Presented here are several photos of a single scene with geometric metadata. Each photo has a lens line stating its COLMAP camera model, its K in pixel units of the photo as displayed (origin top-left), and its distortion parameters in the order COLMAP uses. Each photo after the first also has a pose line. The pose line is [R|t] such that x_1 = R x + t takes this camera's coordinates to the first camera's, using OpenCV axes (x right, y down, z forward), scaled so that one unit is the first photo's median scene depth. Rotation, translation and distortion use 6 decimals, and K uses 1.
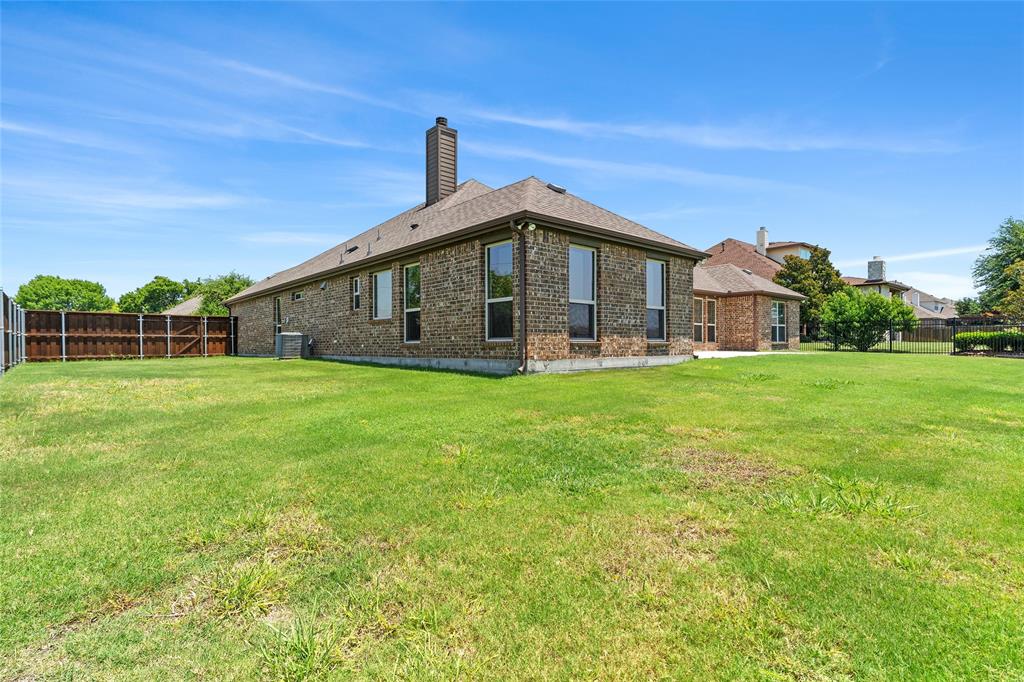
lens RADIAL K [[502.9, 0, 514.3], [0, 502.9, 343.2], [0, 0, 1]] dist [0.002069, 0.000169]
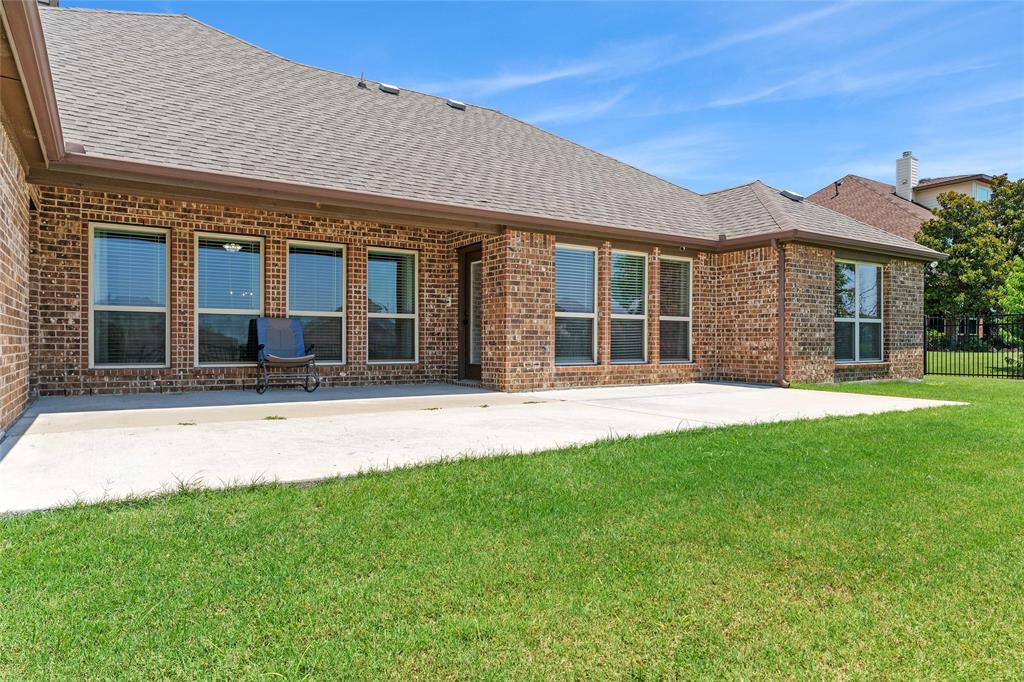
lens RADIAL K [[638.6, 0, 511.6], [0, 638.6, 338.2], [0, 0, 1]] dist [0.001529, 0.001501]
pose [[0.990342, 0.007189, -0.138458, 0.318961], [-0.007730, 0.999964, -0.003371, -0.017245], [0.138429, 0.004408, 0.990363, 0.447791]]
